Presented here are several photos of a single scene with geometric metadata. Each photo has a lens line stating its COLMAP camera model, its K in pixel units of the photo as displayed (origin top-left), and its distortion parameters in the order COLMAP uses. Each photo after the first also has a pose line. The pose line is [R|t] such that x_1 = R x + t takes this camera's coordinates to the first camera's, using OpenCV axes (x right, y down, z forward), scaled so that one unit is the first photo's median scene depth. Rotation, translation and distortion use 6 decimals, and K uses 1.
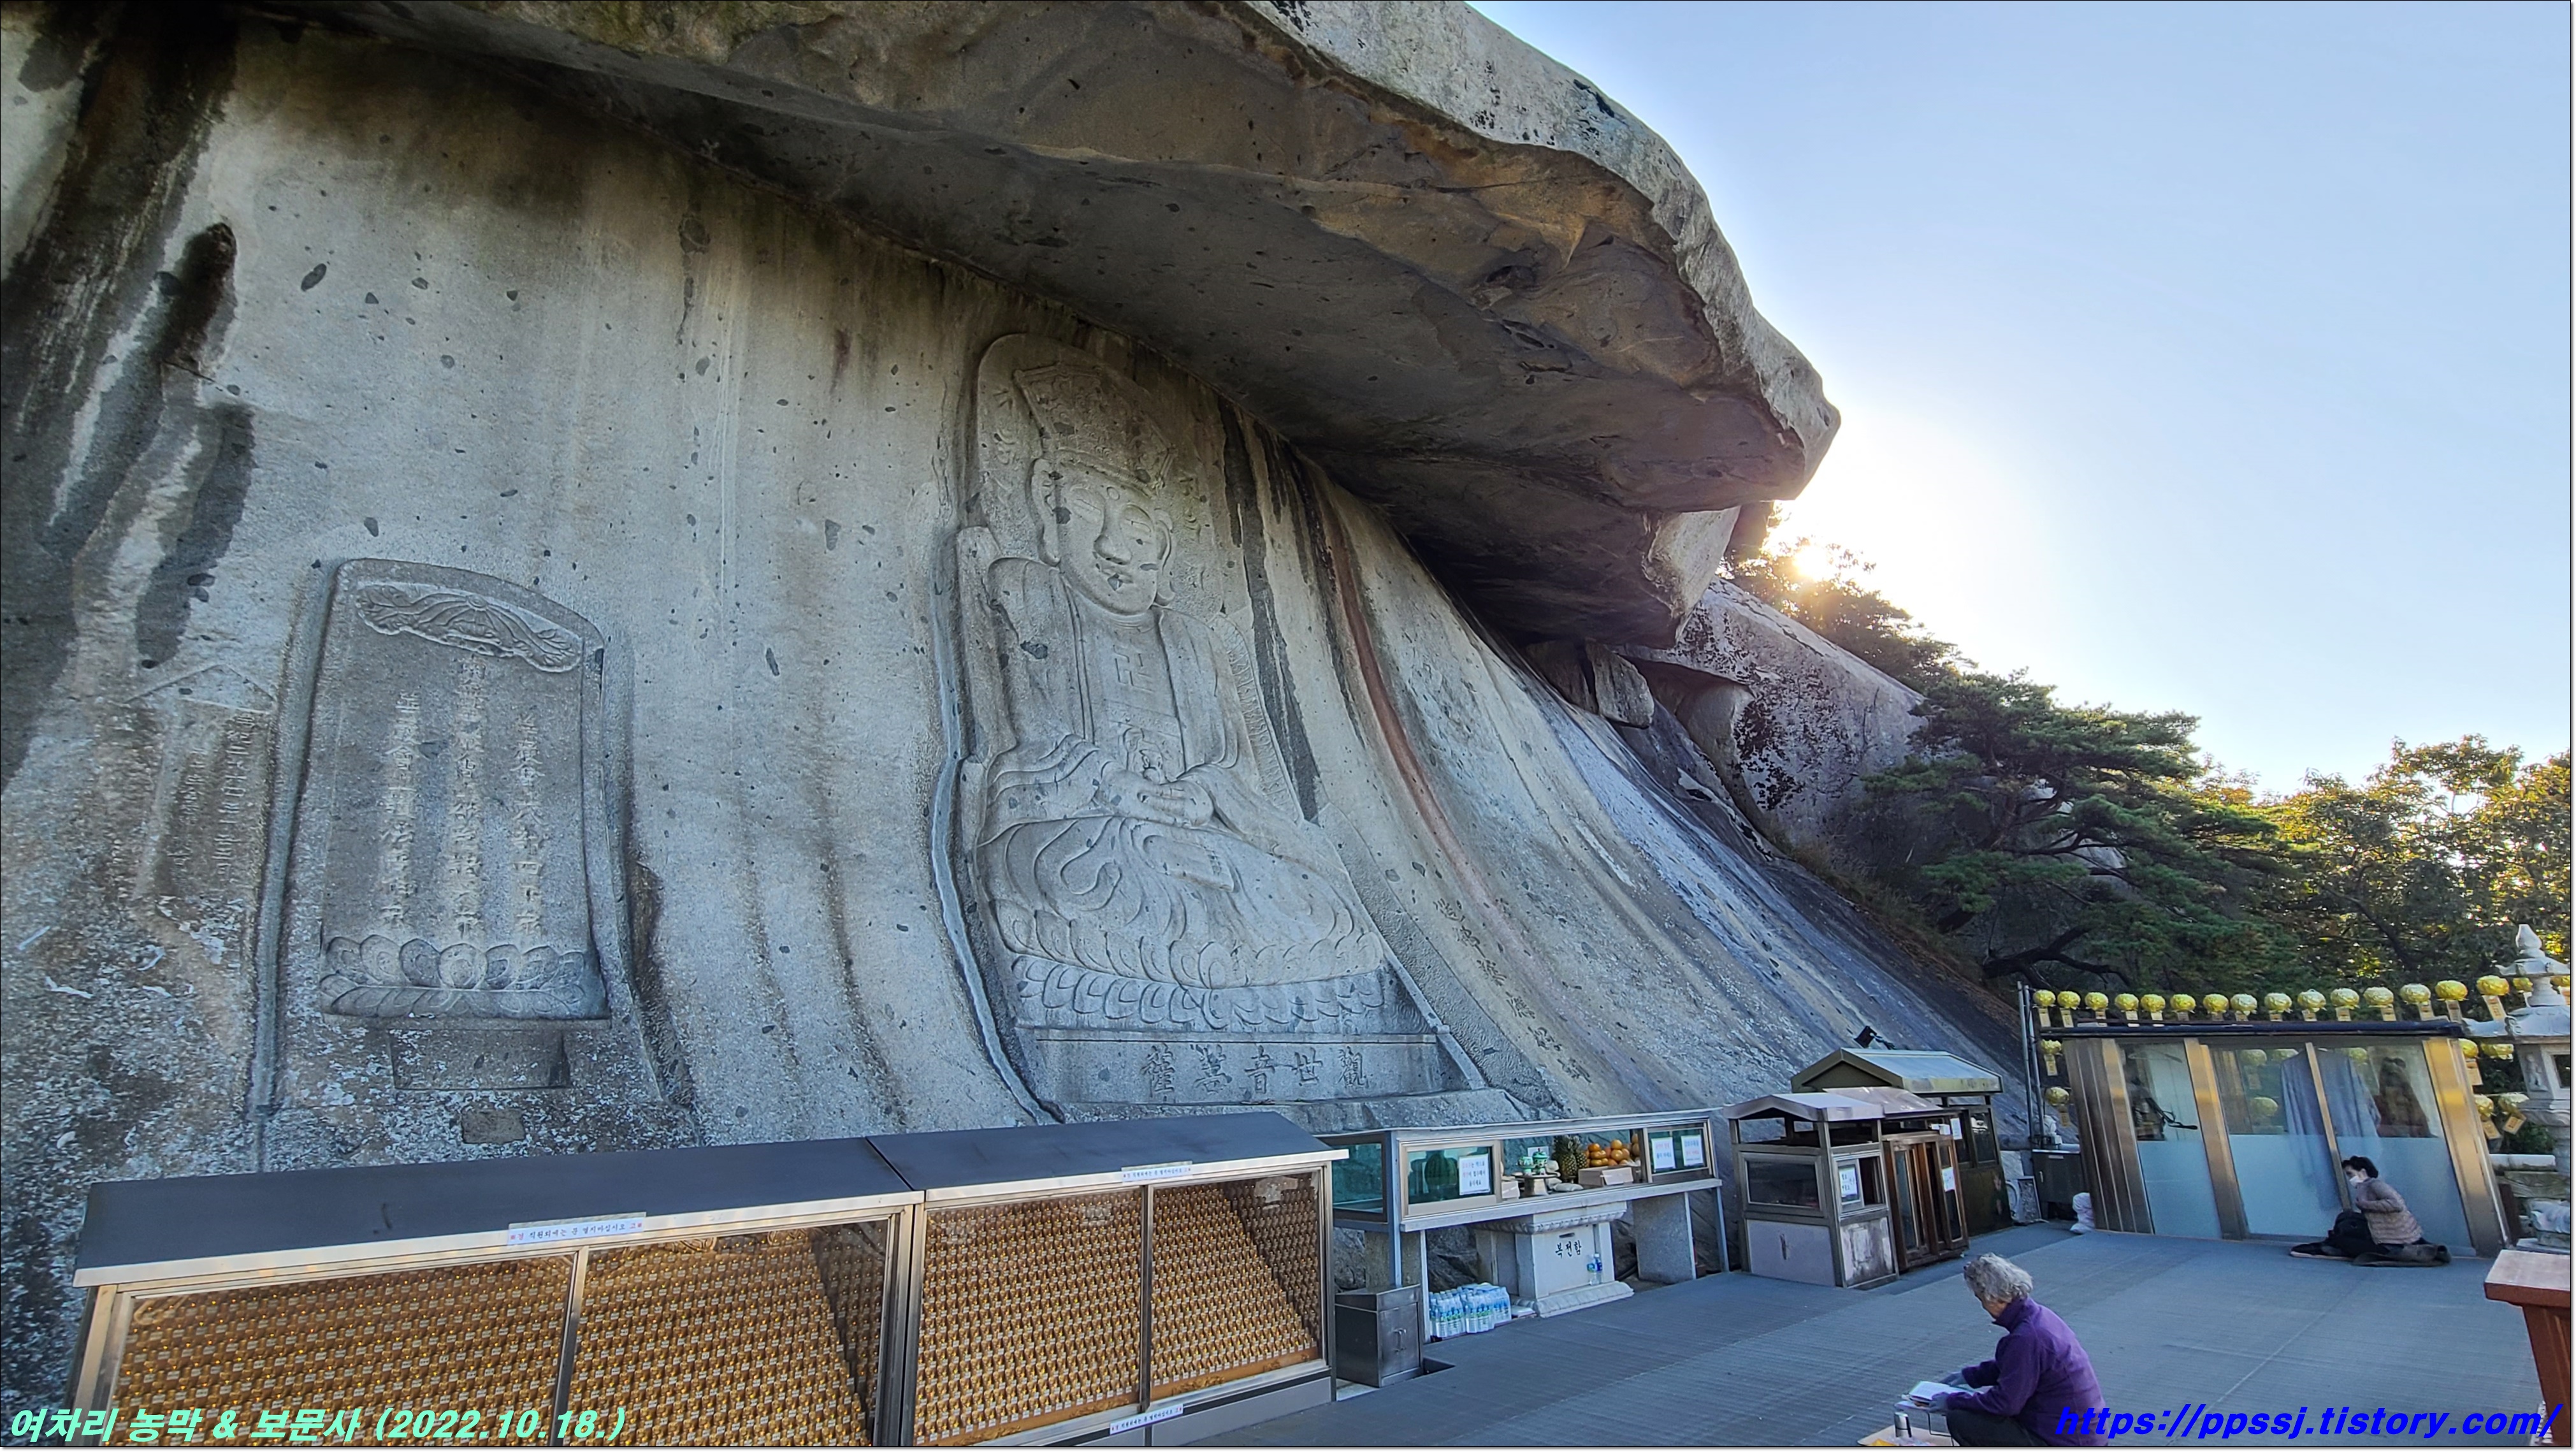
lens RADIAL K [[1220.3, 0, 1278.3], [0, 1220.3, 730.6], [0, 0, 1]] dist [0.000941, -0.001229]
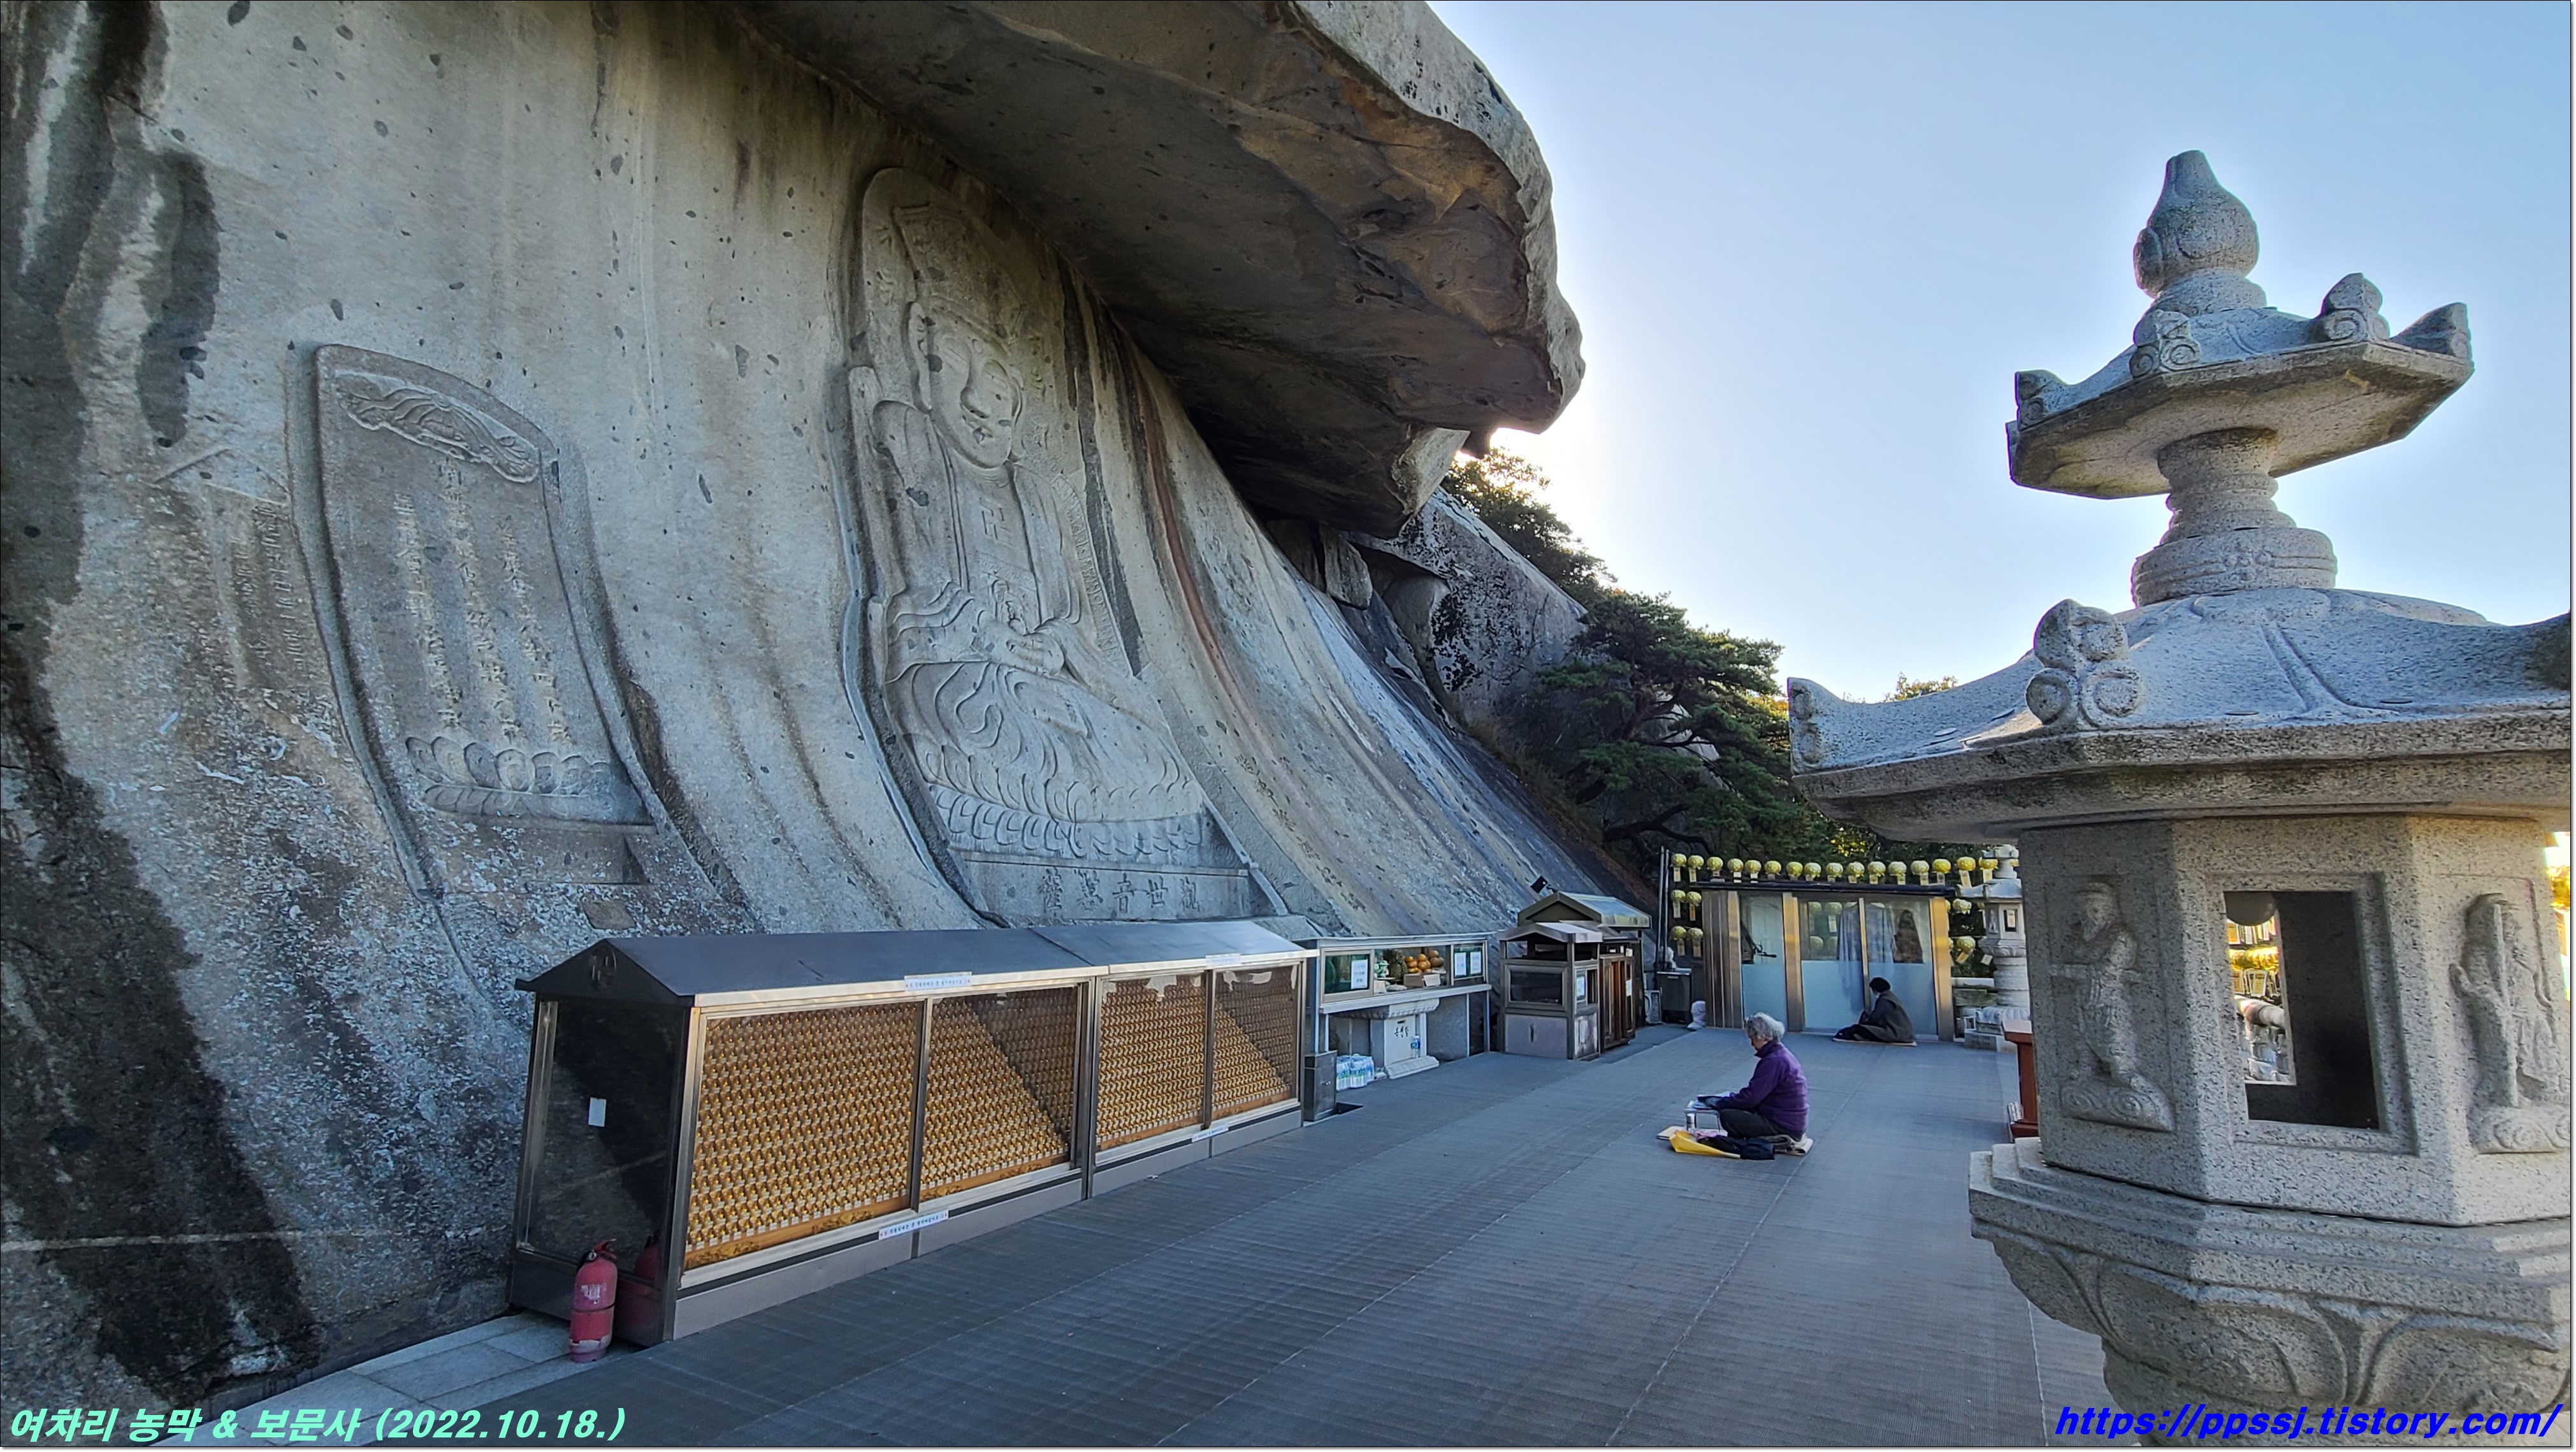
lens RADIAL K [[1220.3, 0, 1277.3], [0, 1220.3, 729.4], [0, 0, 1]] dist [0.000941, -0.001229]
pose [[0.953595, 0.070784, 0.292655, -0.217866], [-0.107118, 0.988139, 0.110034, -0.019015], [-0.281395, -0.136277, 0.949866, -0.119794]]
